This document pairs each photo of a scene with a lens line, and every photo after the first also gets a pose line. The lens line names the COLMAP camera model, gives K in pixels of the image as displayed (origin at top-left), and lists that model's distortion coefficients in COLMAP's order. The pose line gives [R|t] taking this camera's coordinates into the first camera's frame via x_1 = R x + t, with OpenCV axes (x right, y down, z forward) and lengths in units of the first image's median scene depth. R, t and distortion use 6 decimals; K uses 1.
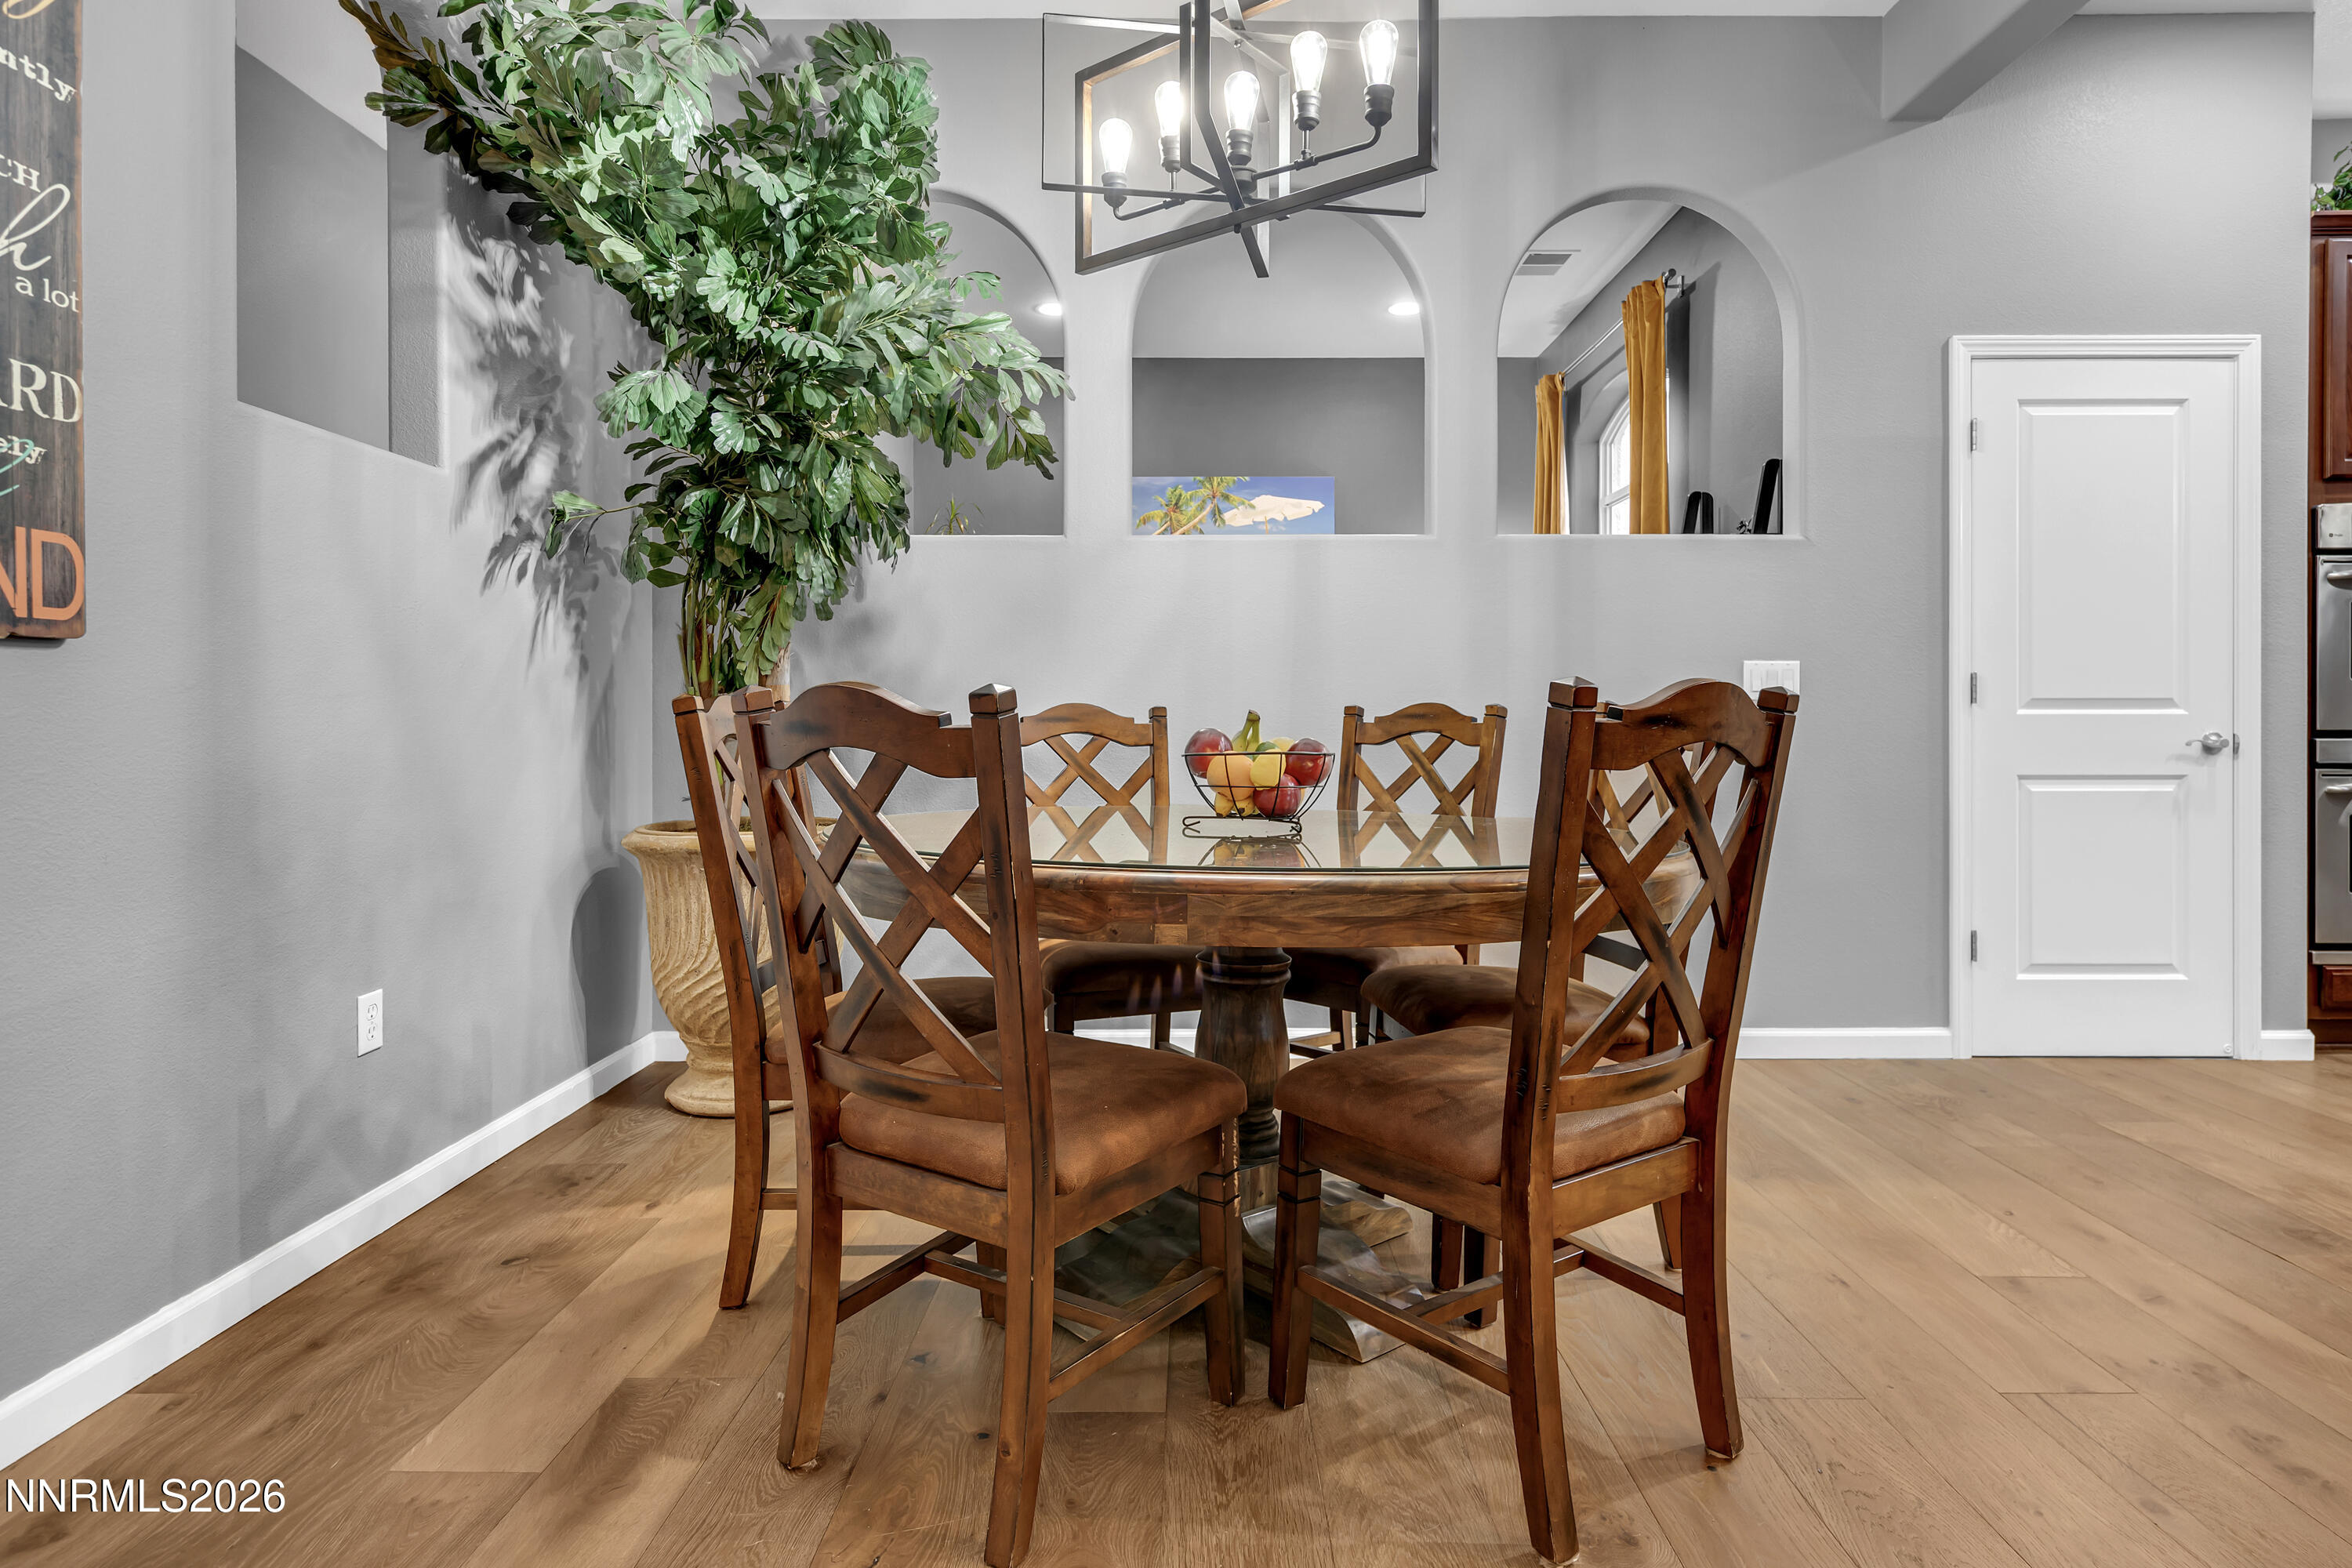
lens RADIAL K [[1294.2, 0, 1186.9], [0, 1294.2, 715.8], [0, 0, 1]] dist [0.004730, 0.000177]
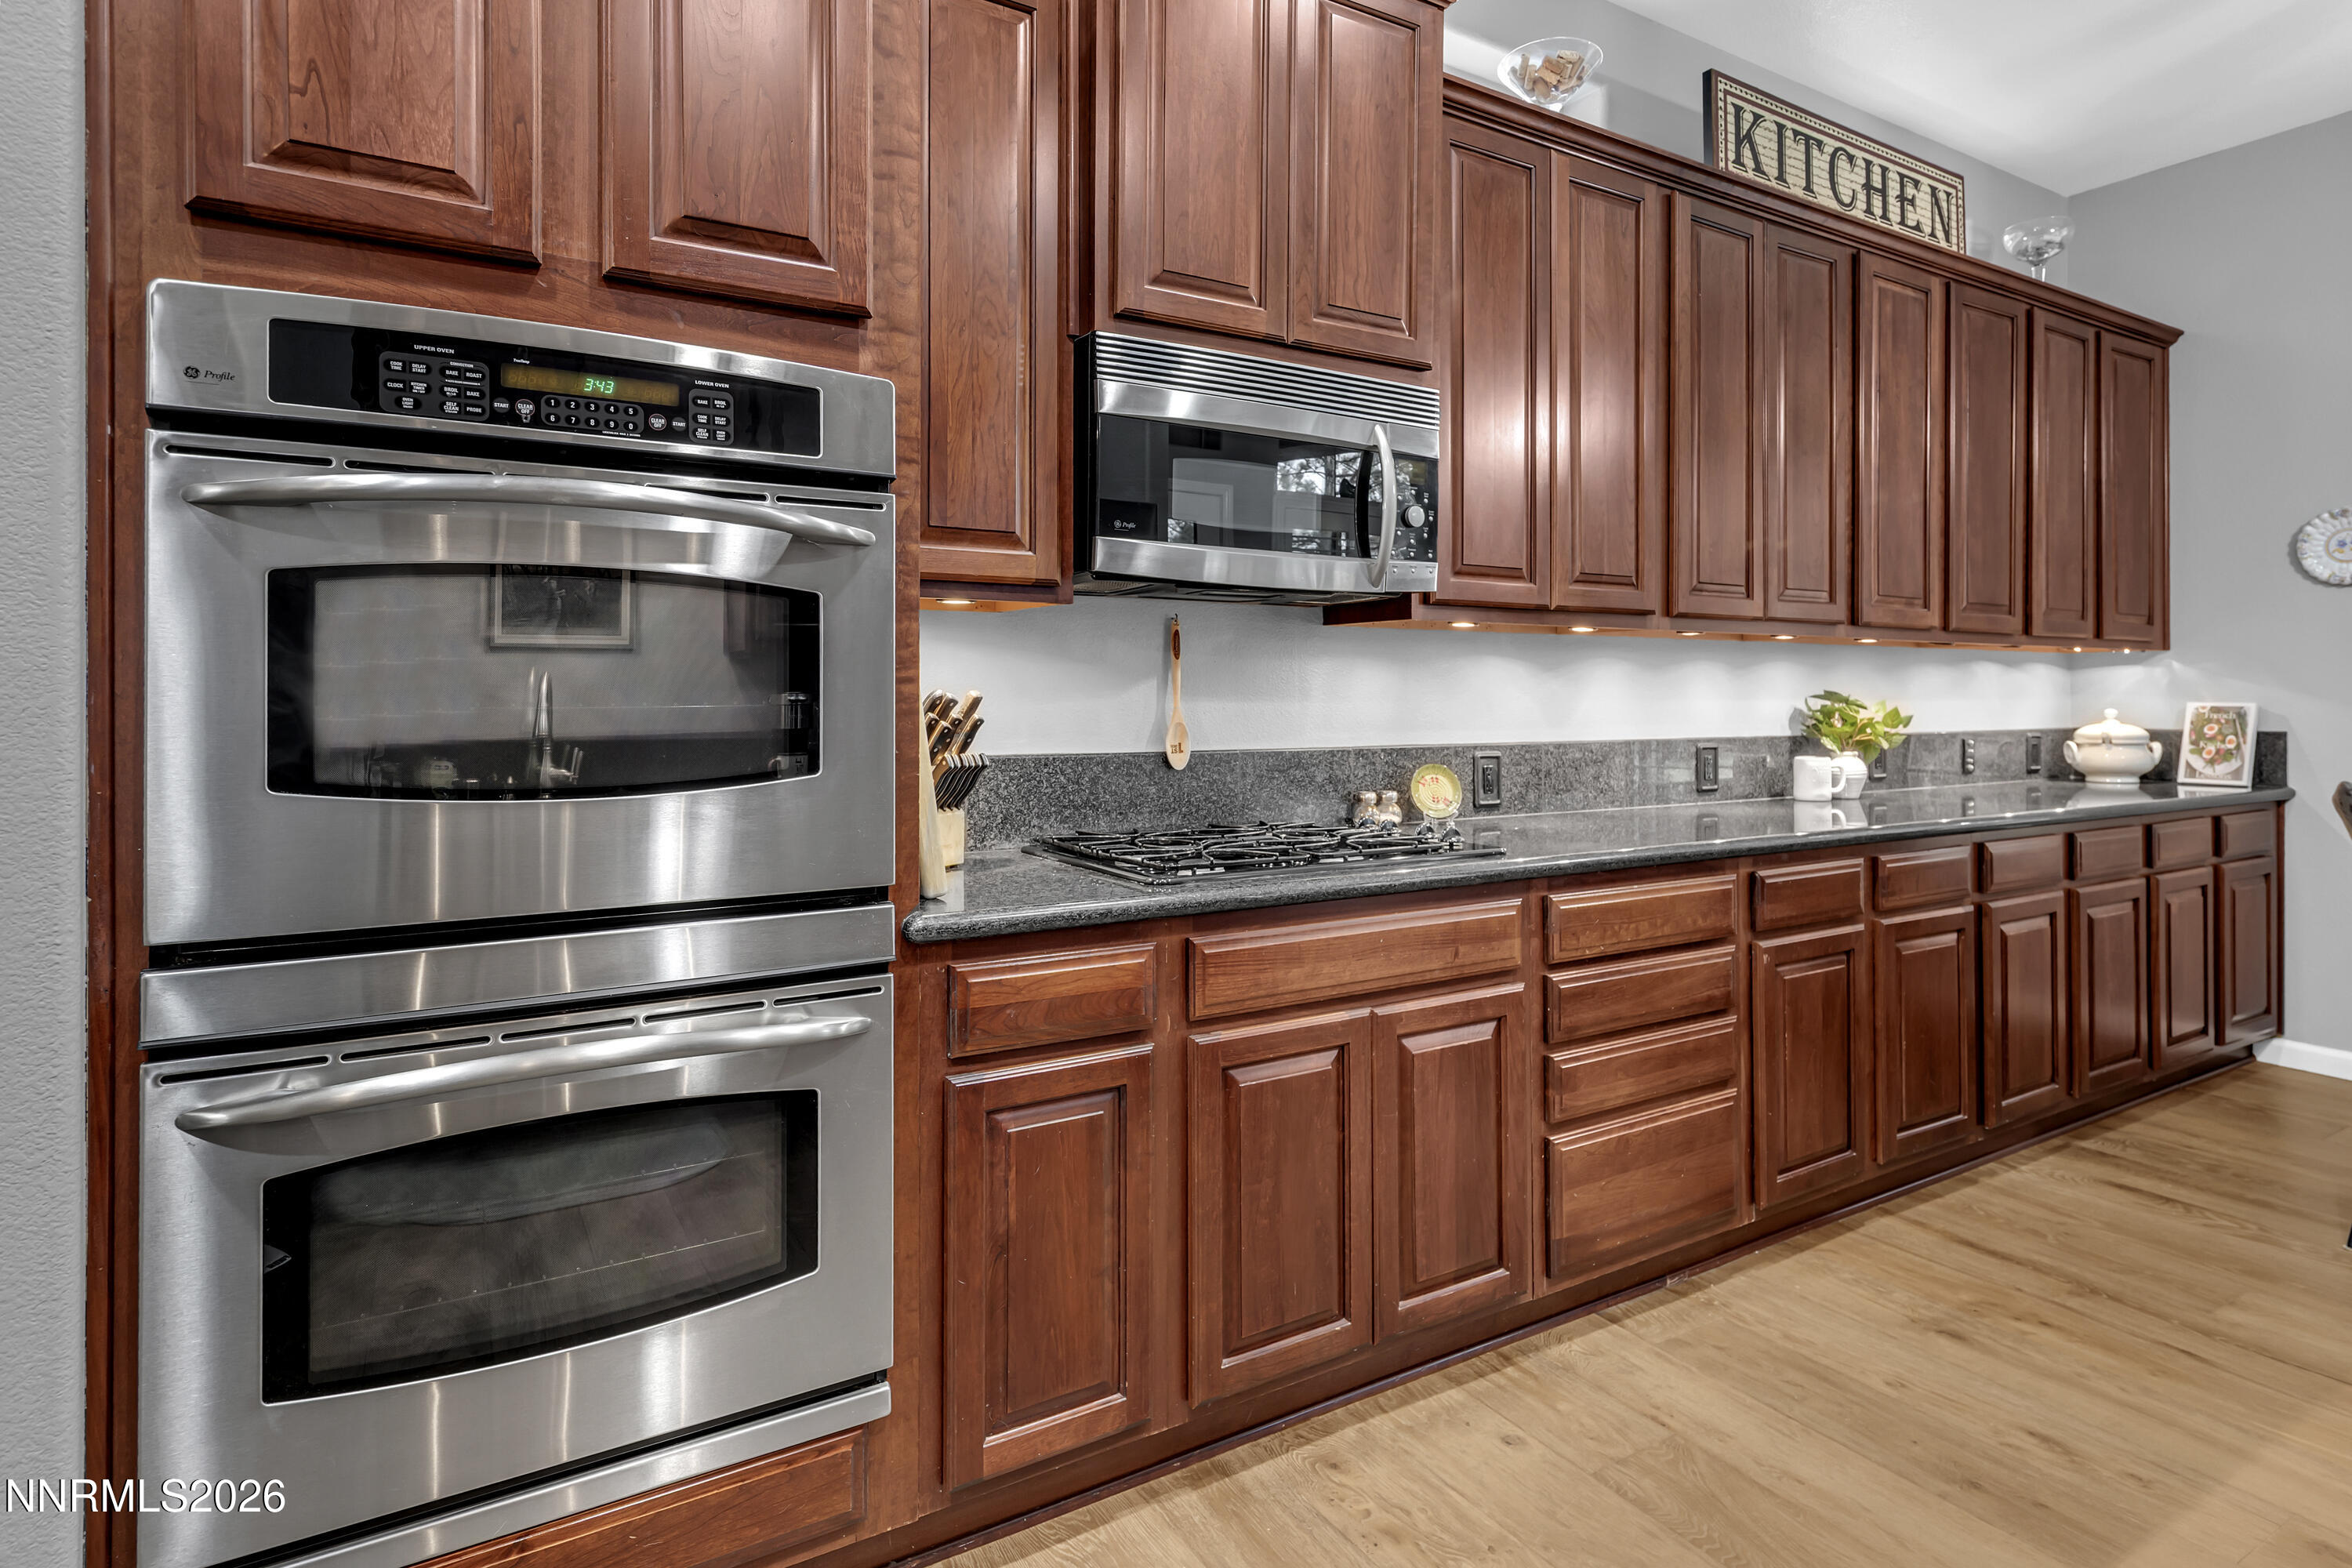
lens RADIAL K [[1253.9, 0, 1189.6], [0, 1253.9, 687.9], [0, 0, 1]] dist [0.001463, -0.000108]
pose [[0.852105, 0.003266, 0.523360, 1.219931], [0.000286, 0.999977, -0.006705, -0.069822], [-0.523371, 0.005863, 0.852085, 0.762852]]
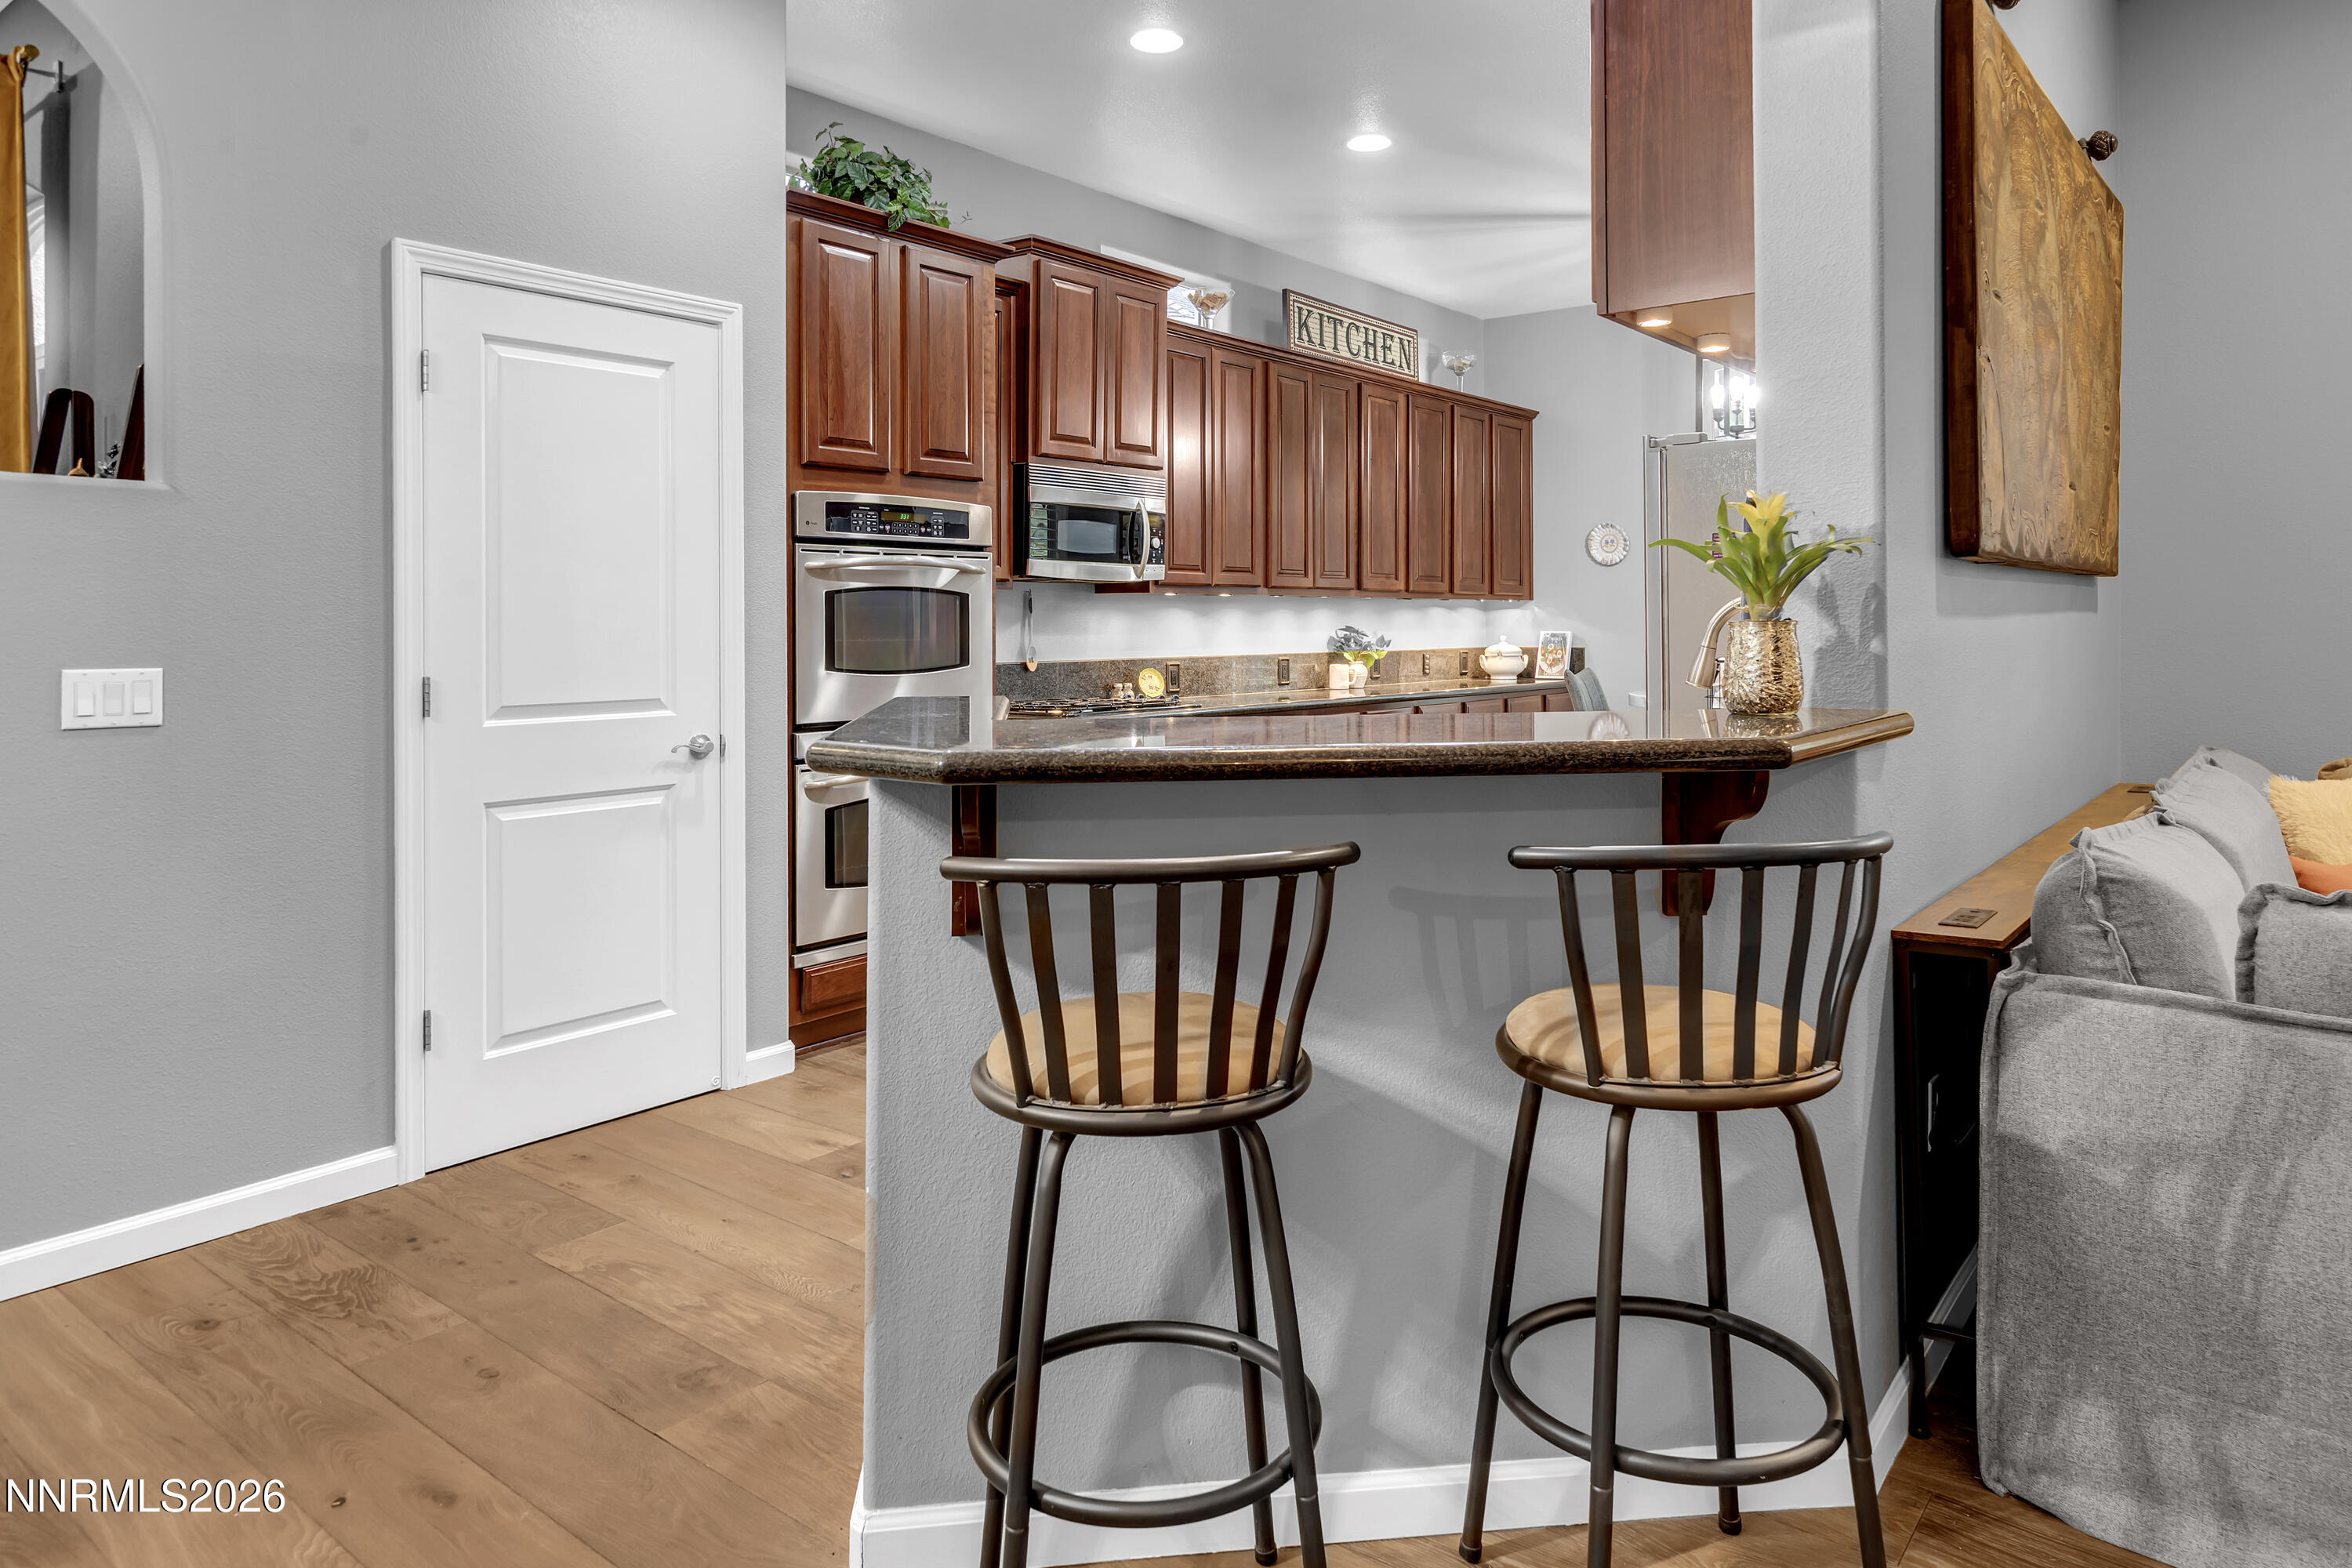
lens RADIAL K [[1472.3, 0, 1200.7], [0, 1472.3, 608.6], [0, 0, 1]] dist [0.004726, 0.001320]
pose [[0.619127, 0.004749, 0.785276, 0.260092], [0.004698, 0.999941, -0.009752, -0.081936], [-0.785277, 0.009726, 0.619069, 0.117793]]
